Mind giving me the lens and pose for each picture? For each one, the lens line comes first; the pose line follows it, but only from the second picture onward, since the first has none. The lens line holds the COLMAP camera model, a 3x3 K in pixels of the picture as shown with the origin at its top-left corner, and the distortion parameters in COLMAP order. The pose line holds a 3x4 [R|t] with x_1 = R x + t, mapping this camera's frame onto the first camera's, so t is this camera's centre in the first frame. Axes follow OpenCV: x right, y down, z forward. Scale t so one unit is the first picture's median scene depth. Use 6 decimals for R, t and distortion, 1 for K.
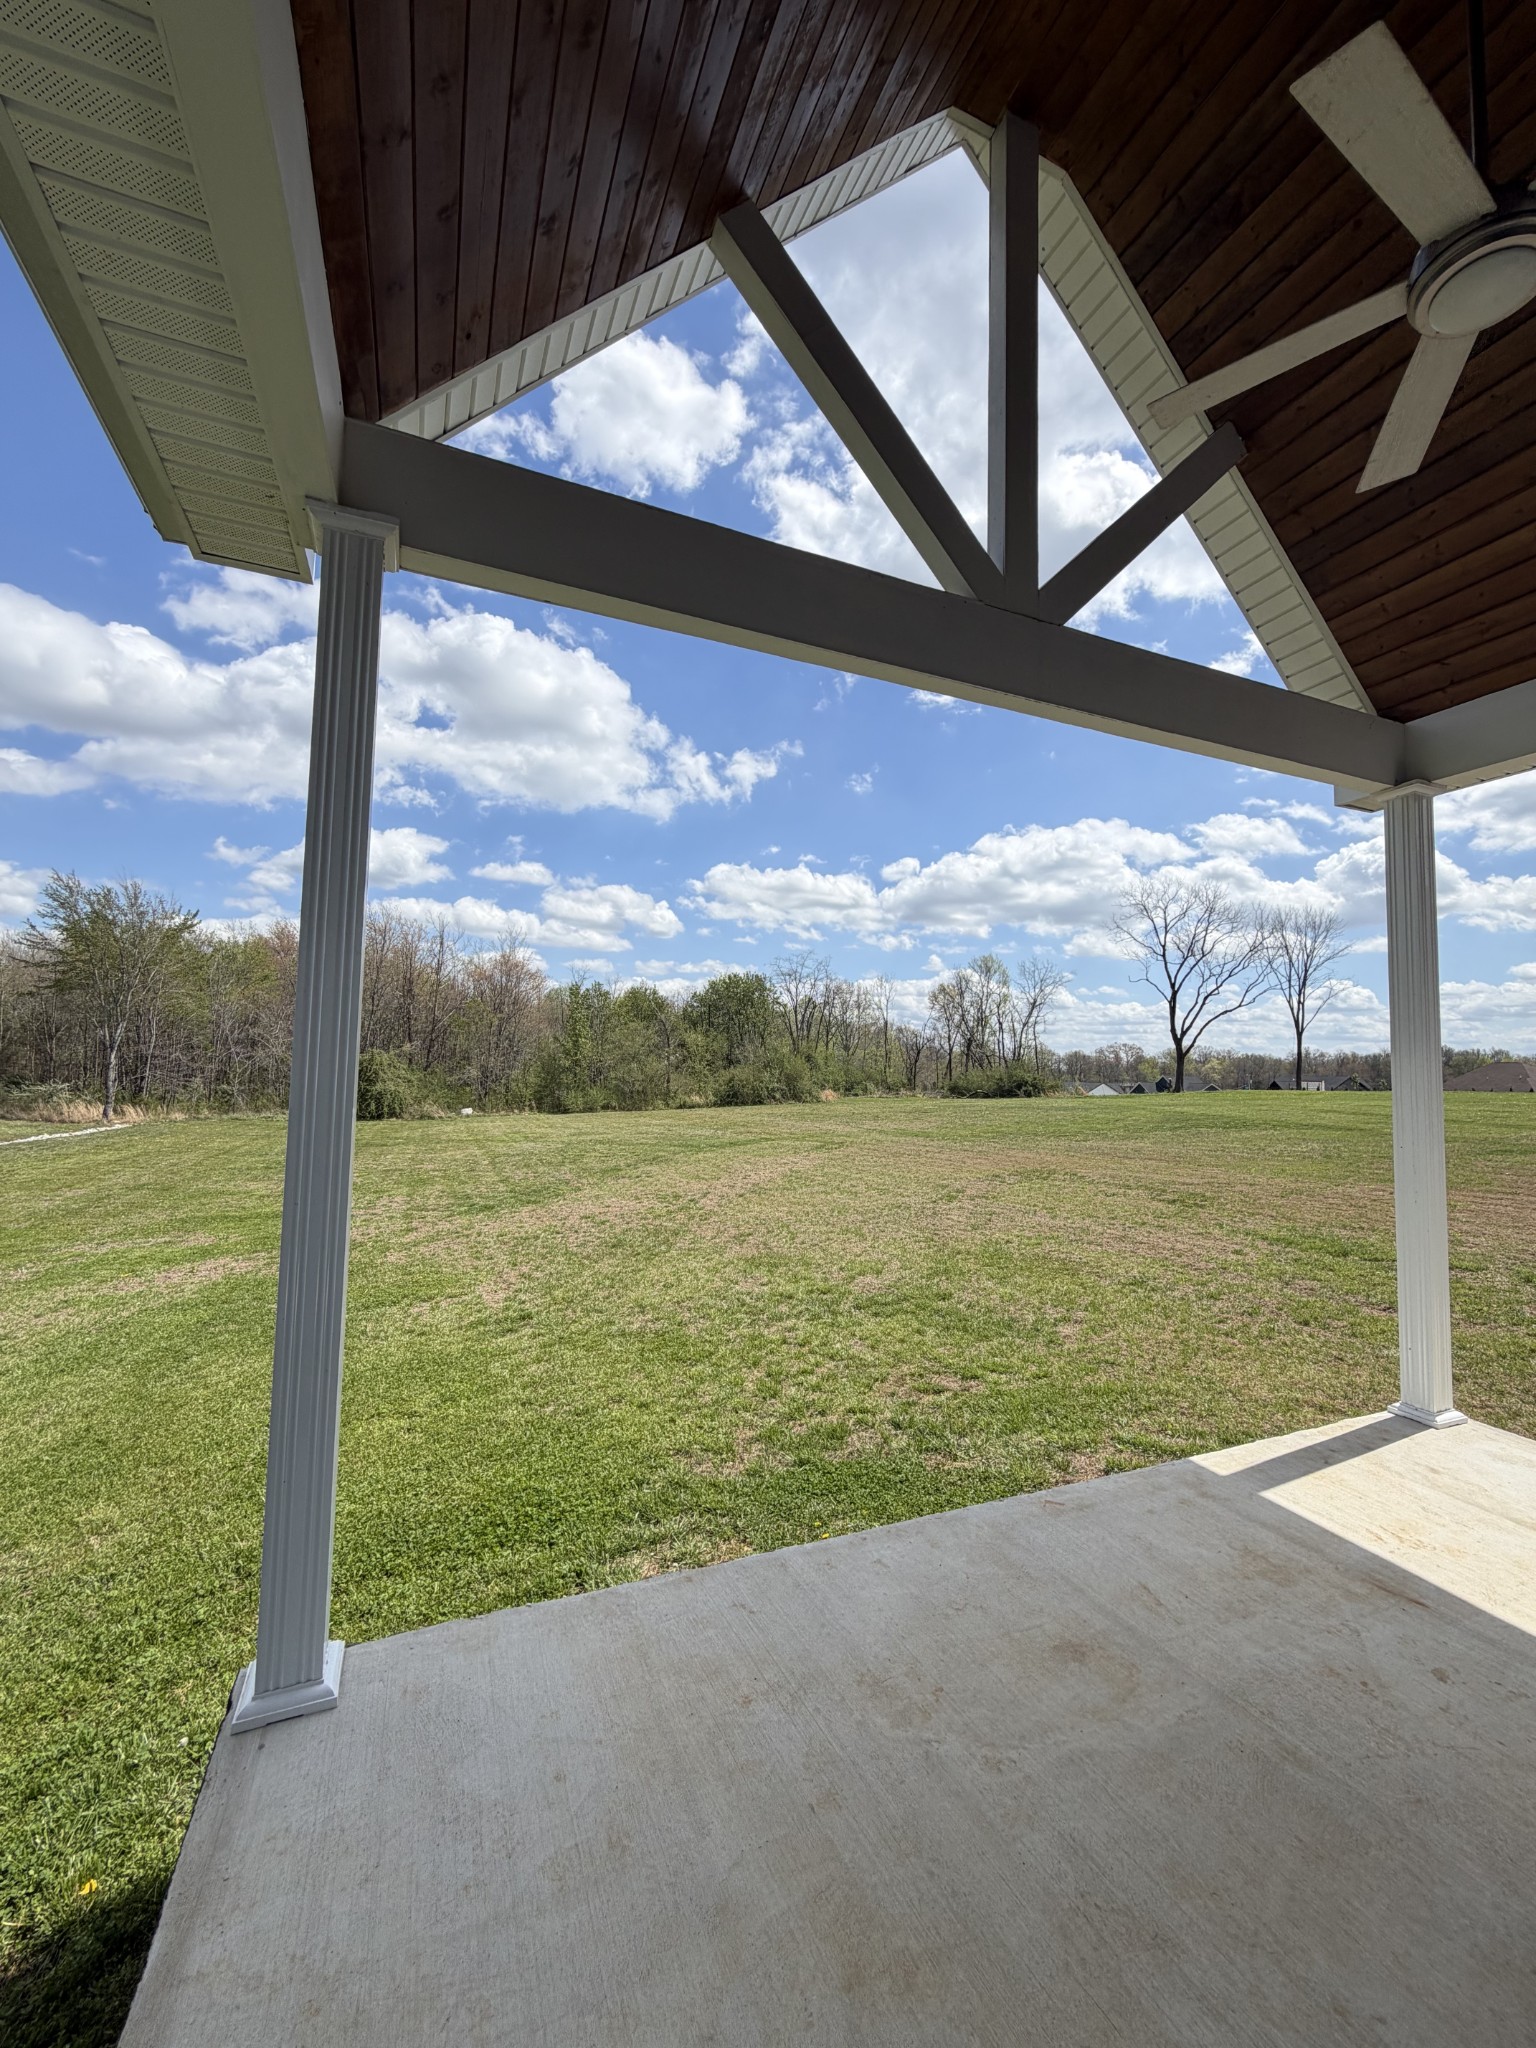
lens RADIAL K [[816.2, 0, 771.1], [0, 816.2, 1018.8], [0, 0, 1]] dist [-0.002168, 0.000358]
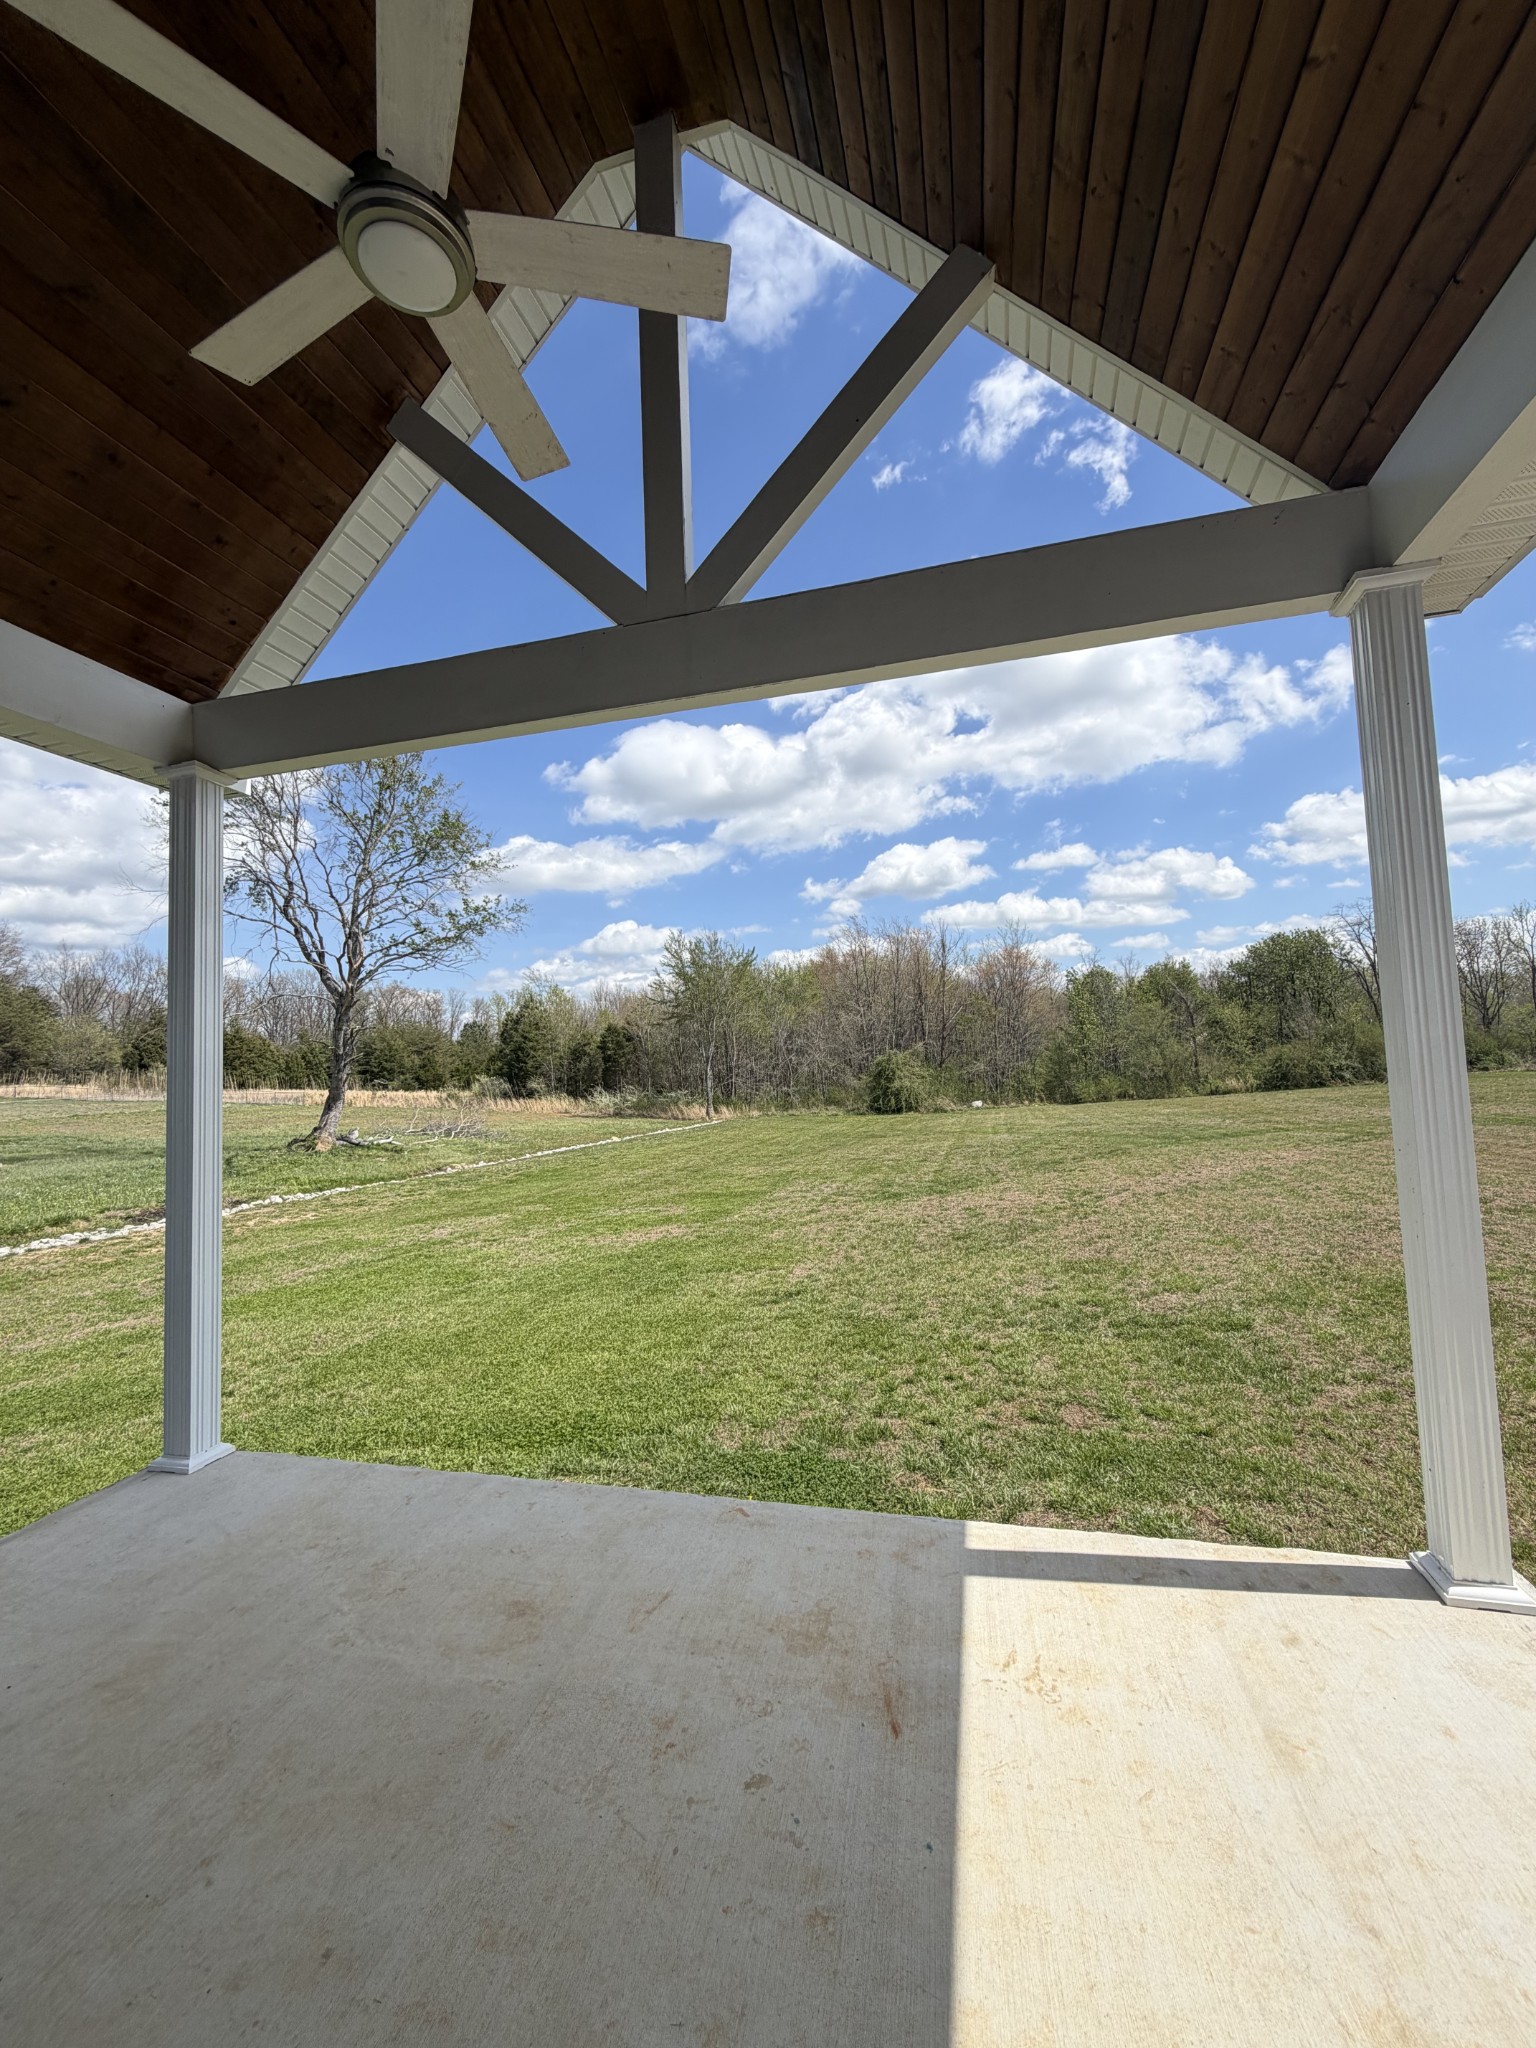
lens RADIAL K [[816.2, 0, 771.1], [0, 816.2, 1018.8], [0, 0, 1]] dist [-0.002168, 0.000358]
pose [[0.796029, -0.086618, -0.599029, 0.371447], [0.093322, 0.995437, -0.019925, 0.010814], [0.598021, -0.040041, 0.800480, 0.097267]]
